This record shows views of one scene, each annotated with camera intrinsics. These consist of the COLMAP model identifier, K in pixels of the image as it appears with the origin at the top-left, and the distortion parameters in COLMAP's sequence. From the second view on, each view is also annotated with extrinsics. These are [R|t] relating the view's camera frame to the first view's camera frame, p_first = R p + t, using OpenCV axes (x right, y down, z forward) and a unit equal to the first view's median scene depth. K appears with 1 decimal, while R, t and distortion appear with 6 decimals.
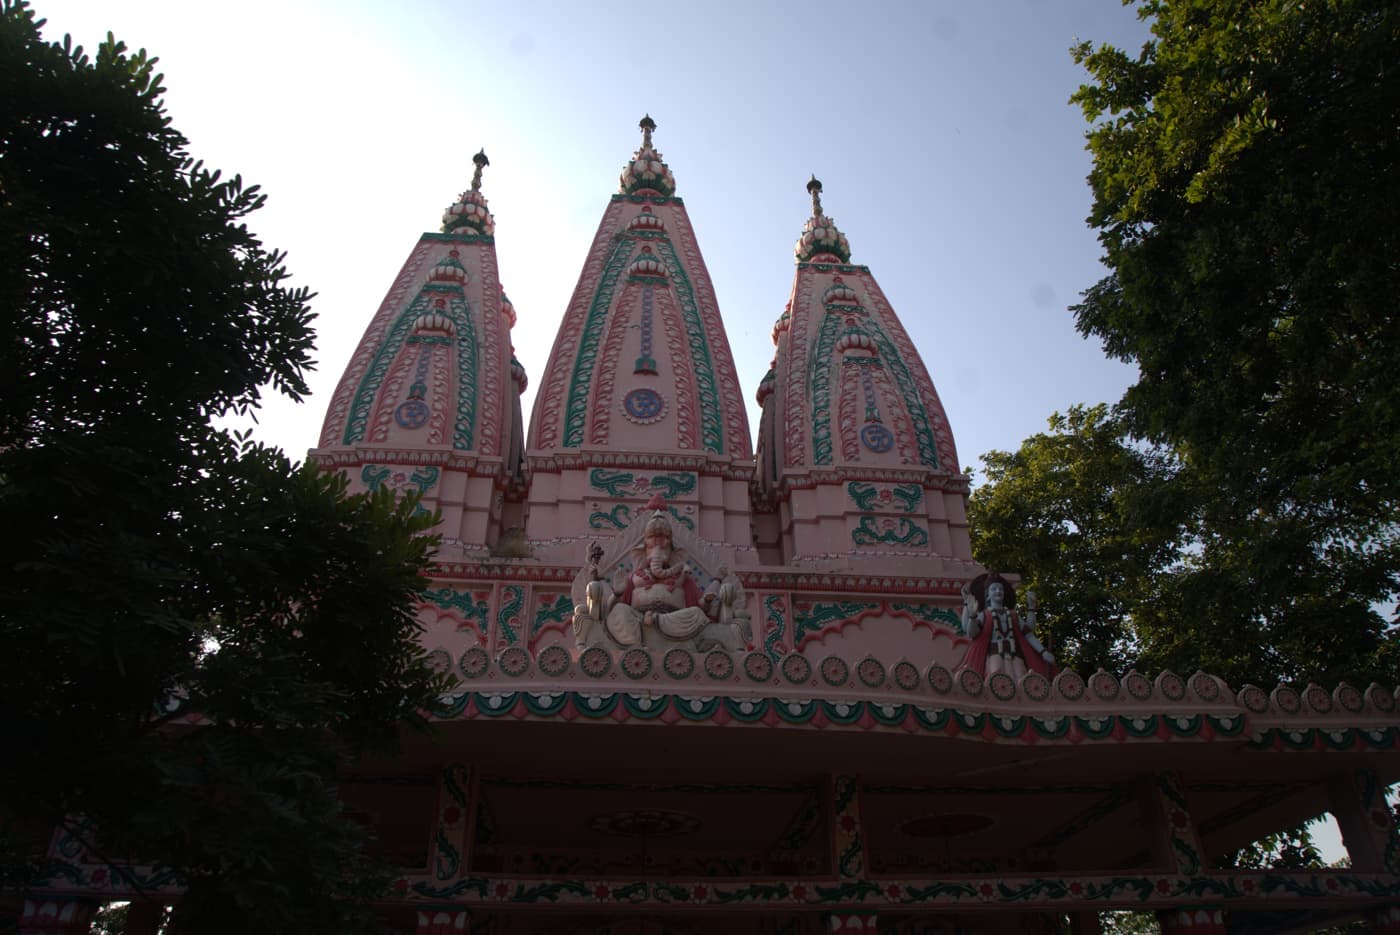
lens RADIAL K [[997.8, 0, 700.0], [0, 997.8, 467.5], [0, 0, 1]] dist [-0.114089, 0.003058]
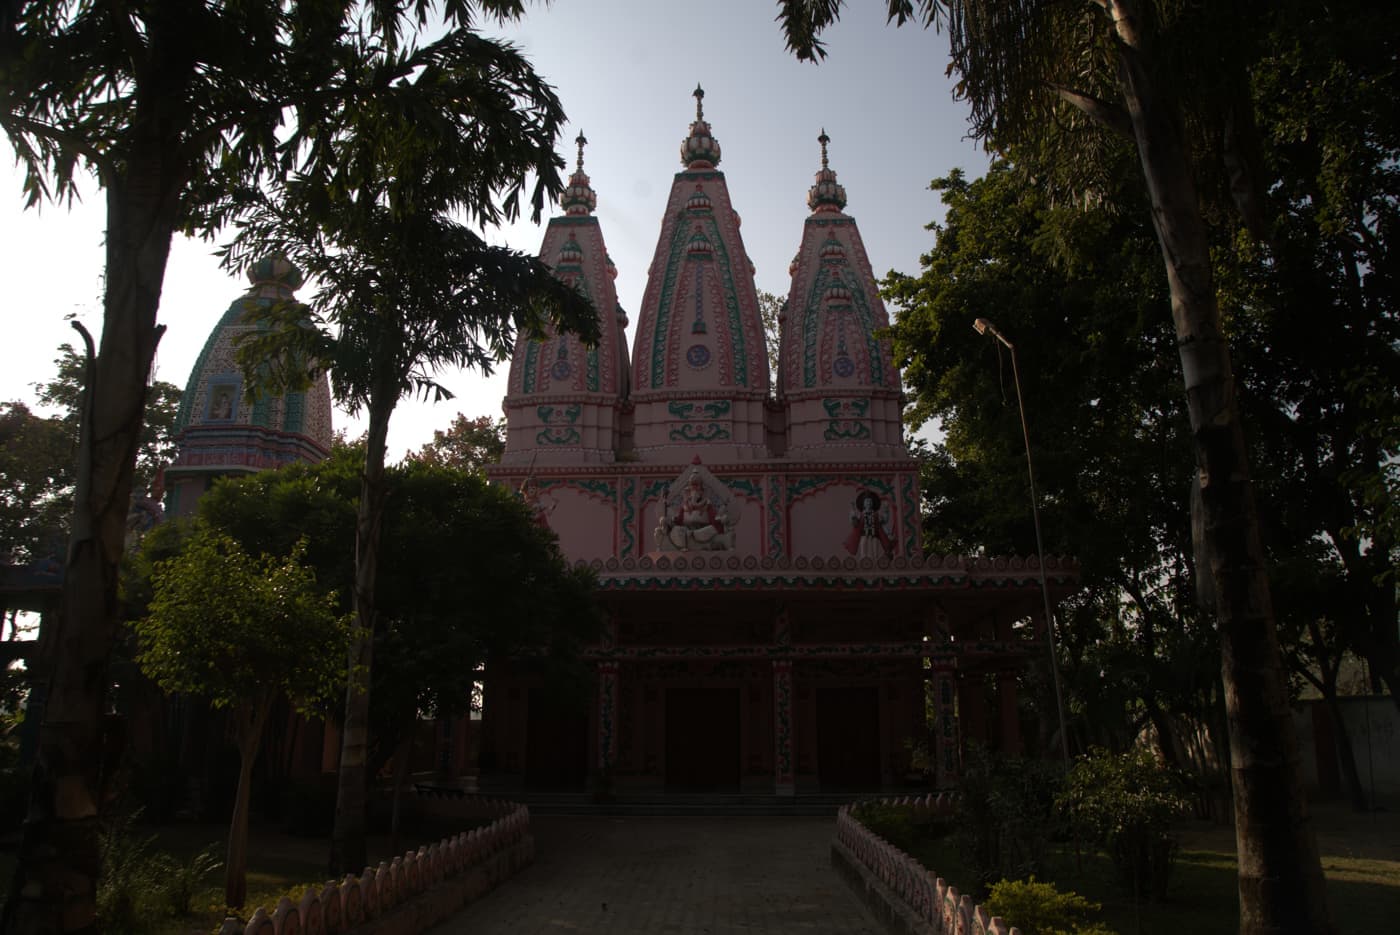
lens RADIAL K [[997.8, 0, 700.0], [0, 997.8, 467.5], [0, 0, 1]] dist [-0.114089, 0.003058]
pose [[0.990580, -0.029344, -0.133758, 0.165030], [0.069268, 0.949964, 0.304581, -0.398663], [0.118127, -0.310977, 0.943048, -0.623938]]
